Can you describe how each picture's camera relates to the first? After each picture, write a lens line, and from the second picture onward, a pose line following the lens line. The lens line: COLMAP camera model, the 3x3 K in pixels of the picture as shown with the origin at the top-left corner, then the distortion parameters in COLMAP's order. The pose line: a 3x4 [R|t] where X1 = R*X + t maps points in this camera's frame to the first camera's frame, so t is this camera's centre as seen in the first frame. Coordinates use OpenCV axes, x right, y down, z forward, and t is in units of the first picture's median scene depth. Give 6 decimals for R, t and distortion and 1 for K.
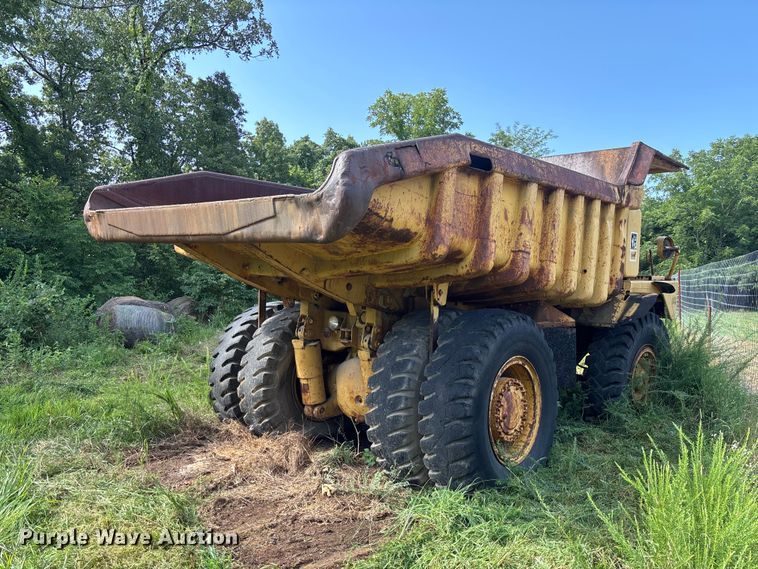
lens RADIAL K [[578.2, 0, 381.6], [0, 578.2, 288.5], [0, 0, 1]] dist [0.049764, -0.057275]
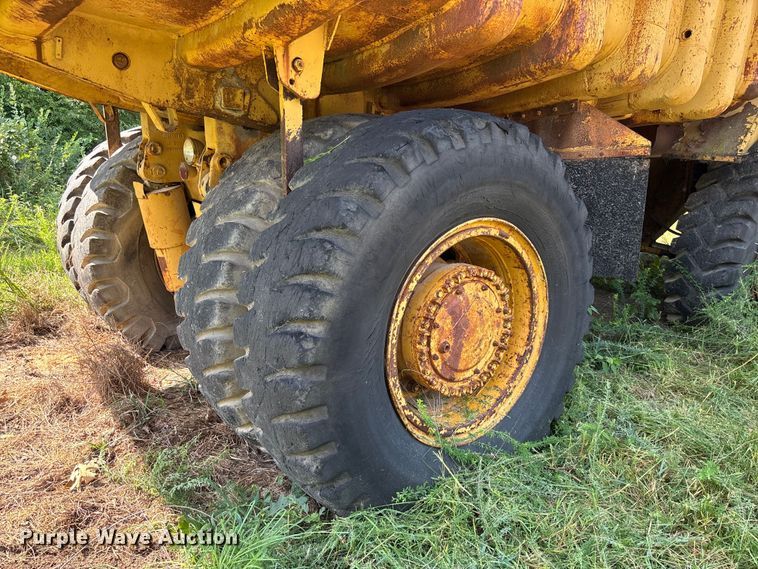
lens RADIAL K [[578.2, 0, 376.8], [0, 578.2, 290.3], [0, 0, 1]] dist [0.049764, -0.057275]
pose [[0.983870, 0.037258, -0.174964, 0.205892], [0.008144, 0.967727, 0.251868, 0.051324], [0.178702, -0.249231, 0.951814, 0.487370]]
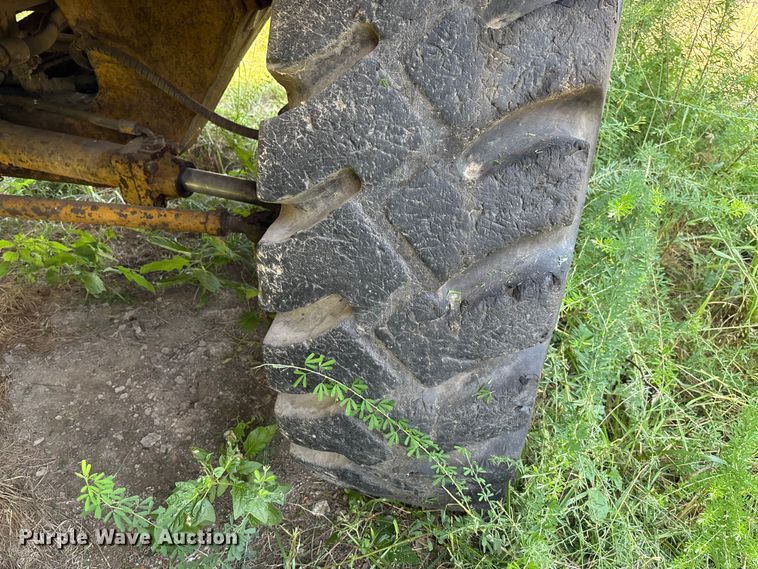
lens RADIAL K [[578.2, 0, 380.4], [0, 578.2, 284.1], [0, 0, 1]] dist [0.049764, -0.057275]
pose [[0.843556, -0.311523, 0.437455, 0.404841], [0.027956, 0.838932, 0.543518, 0.108118], [-0.536313, -0.446258, 0.716395, 1.156905]]
